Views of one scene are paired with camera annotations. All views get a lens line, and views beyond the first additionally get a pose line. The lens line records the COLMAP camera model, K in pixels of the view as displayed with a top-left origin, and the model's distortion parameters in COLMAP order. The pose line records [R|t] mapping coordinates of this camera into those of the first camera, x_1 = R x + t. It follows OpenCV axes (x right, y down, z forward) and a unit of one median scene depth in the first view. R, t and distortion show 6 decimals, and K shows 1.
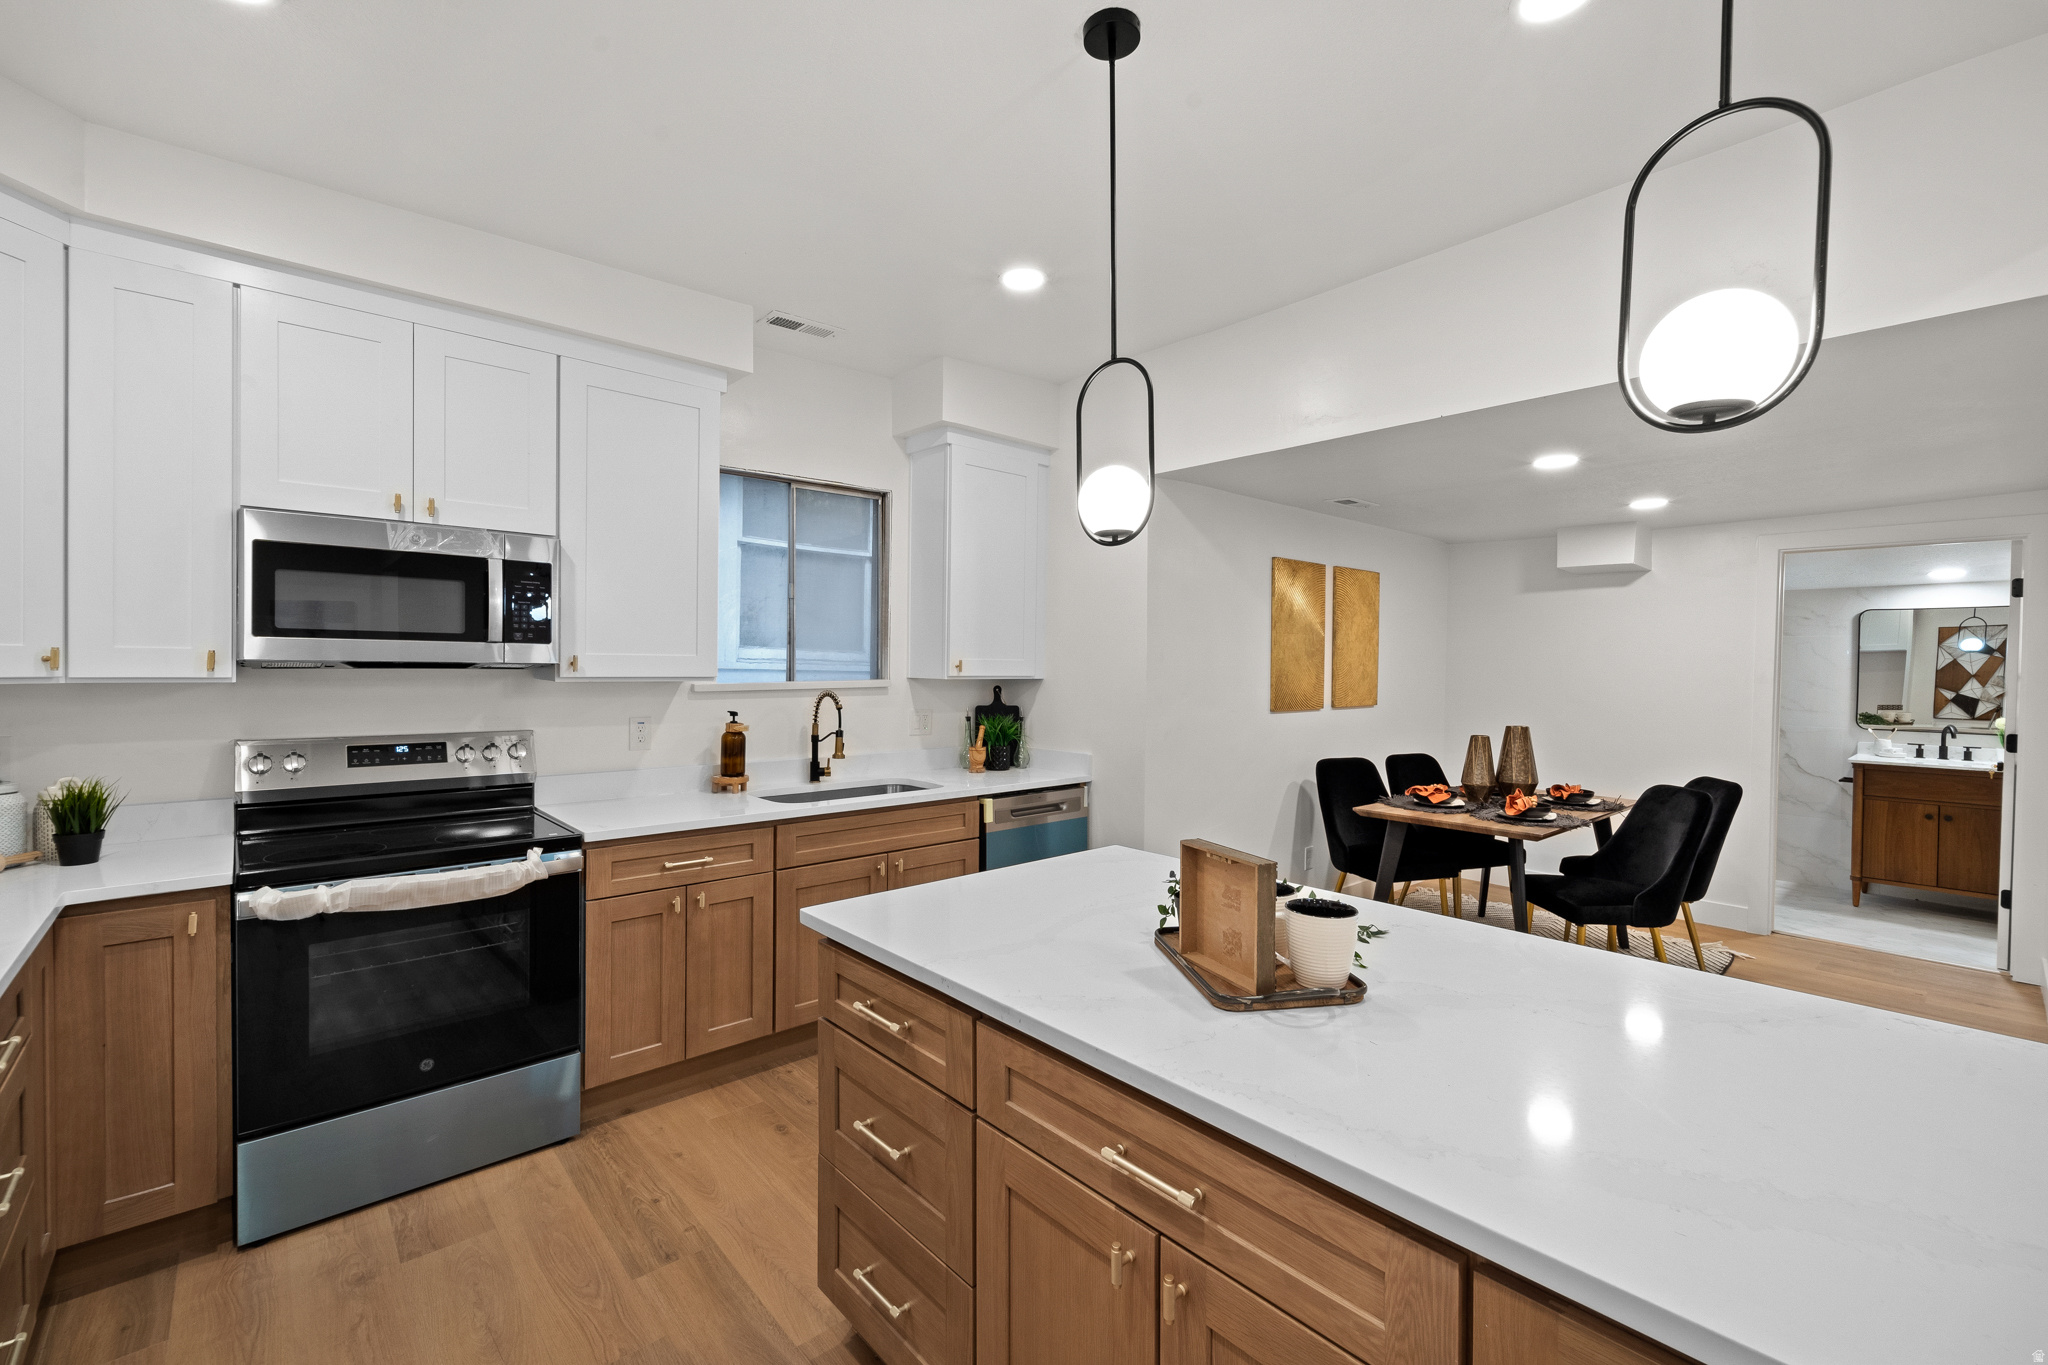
lens RADIAL K [[866.0, 0, 1029.8], [0, 866.0, 676.1], [0, 0, 1]] dist [0.001481, 0.000061]
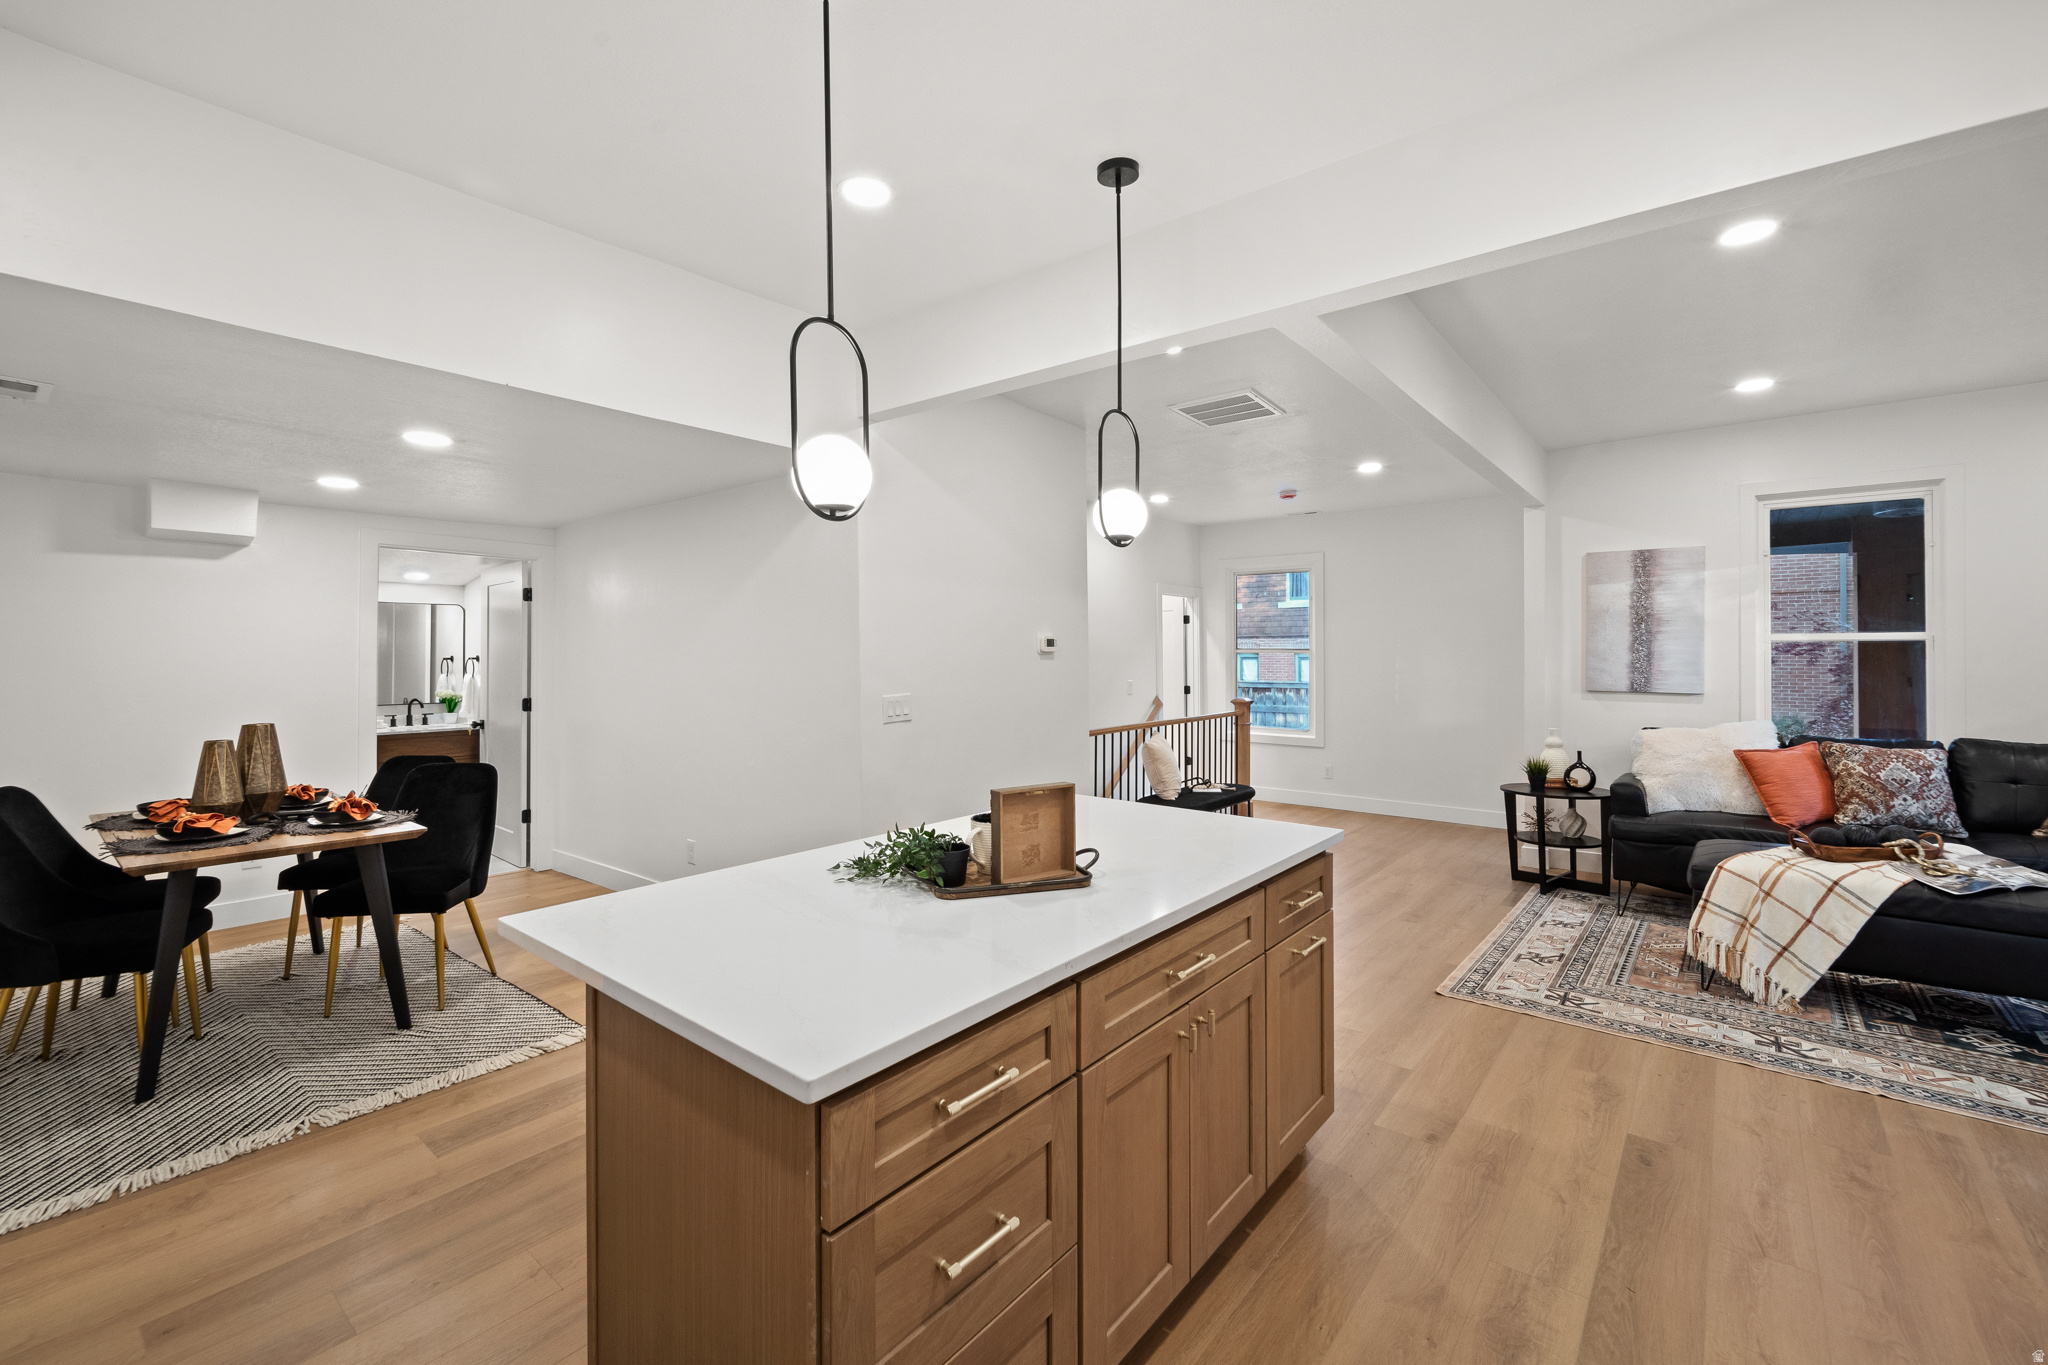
lens RADIAL K [[861.0, 0, 1023.8], [0, 861.0, 646.3], [0, 0, 1]] dist [0.002044, -0.000795]
pose [[-0.157775, 0.000487, 0.987475, -0.488394], [0.016414, 0.999863, 0.002129, -0.008686], [-0.987339, 0.016544, -0.157762, 0.546979]]
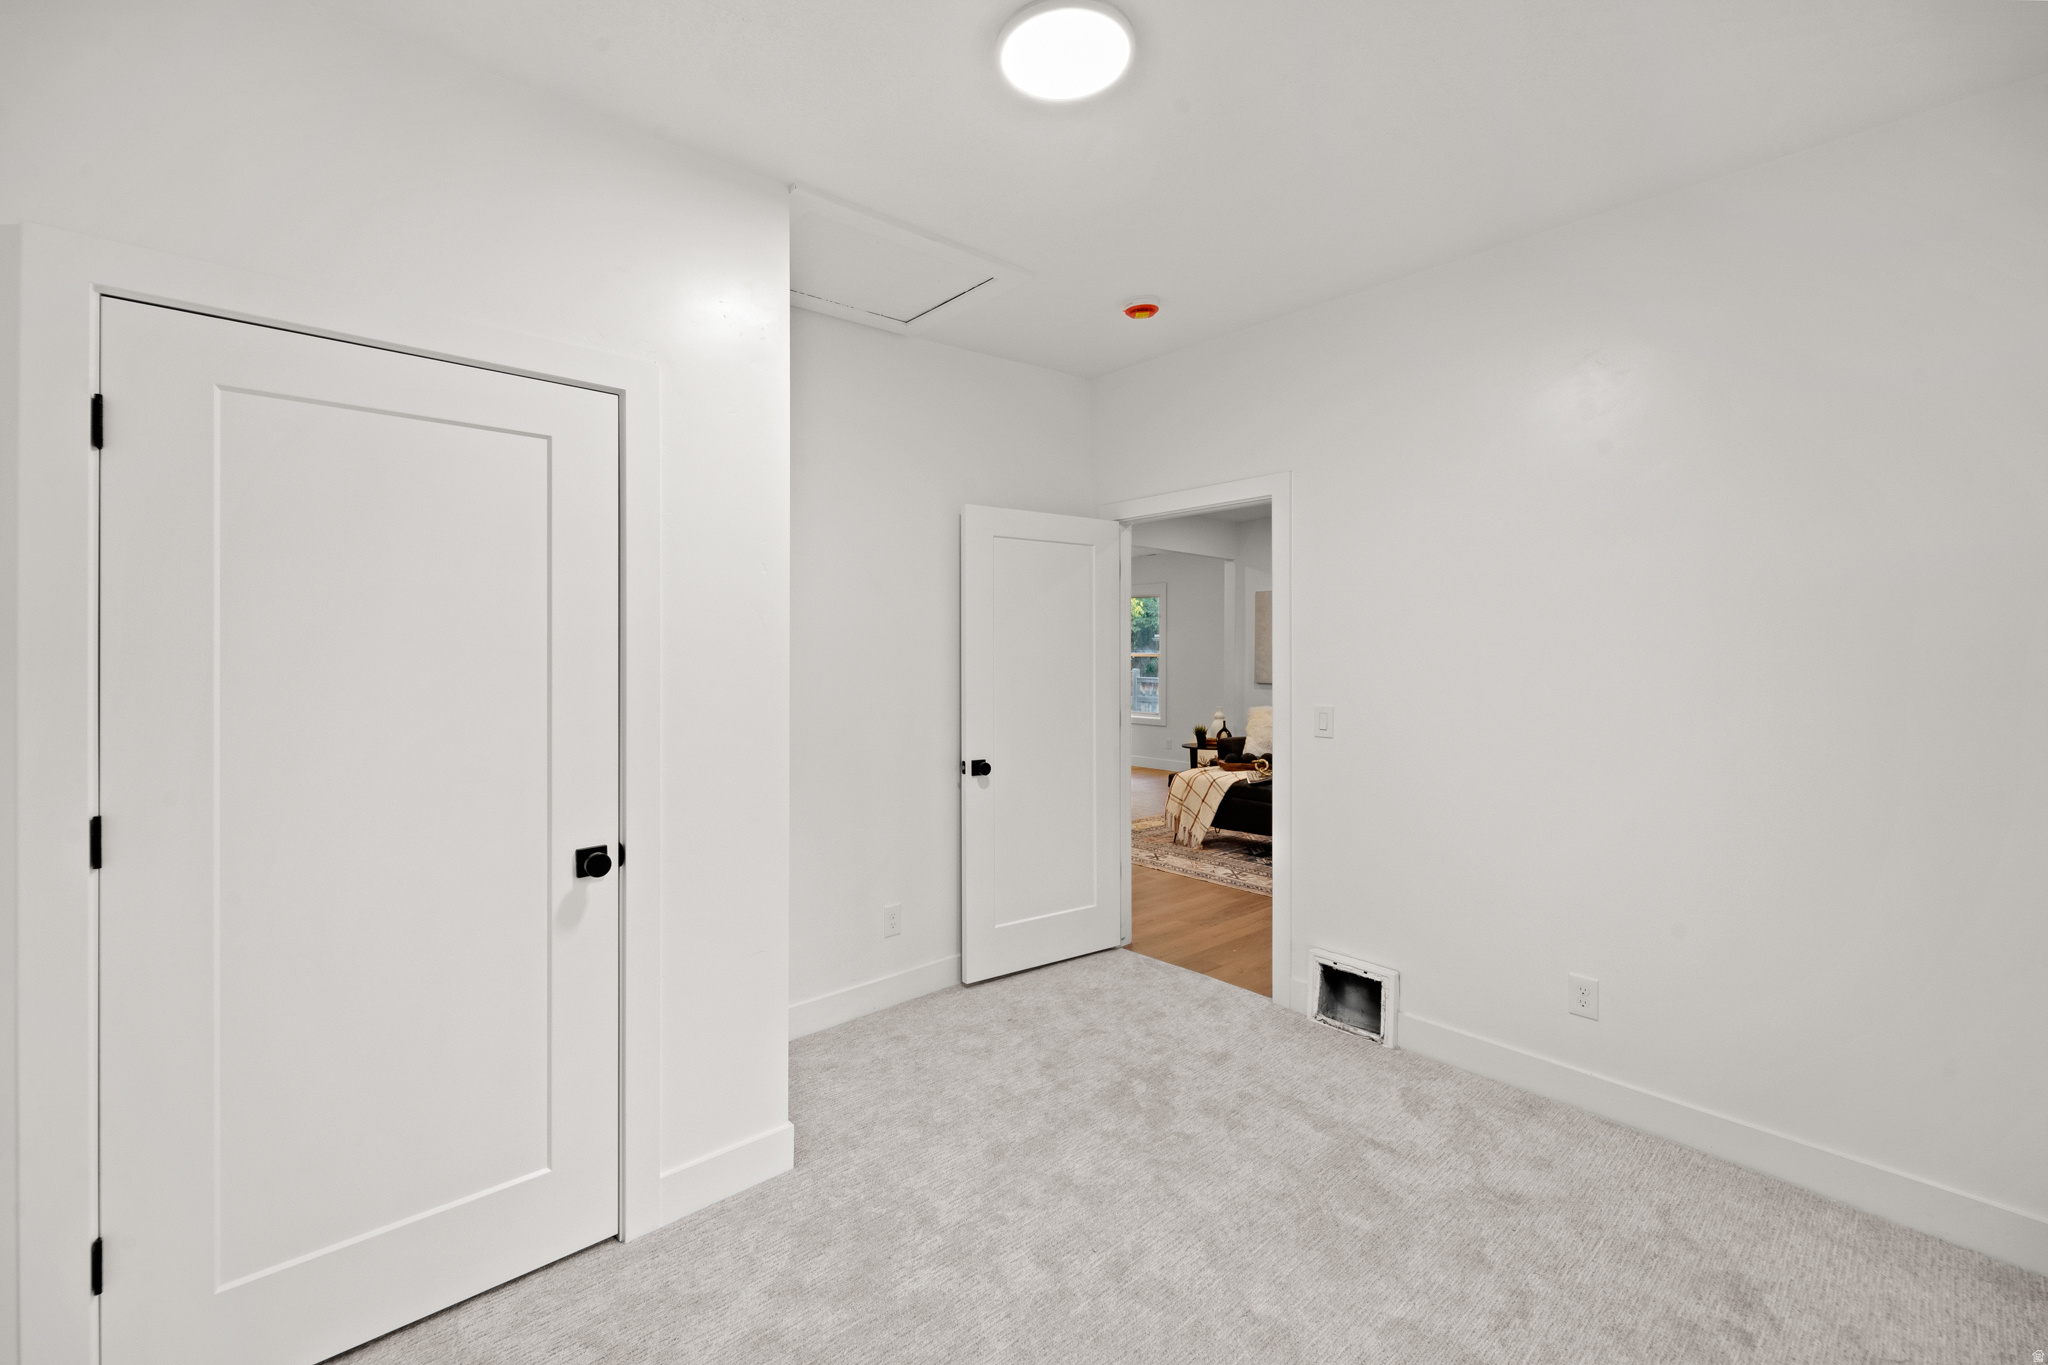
lens RADIAL K [[861.0, 0, 1023.8], [0, 861.0, 646.3], [0, 0, 1]] dist [0.002044, -0.000795]
pose [[-0.007683, -0.000876, 0.999970, -1.606639], [0.020252, 0.999794, 0.001032, -0.025358], [-0.999765, 0.020260, -0.007664, -0.141382]]
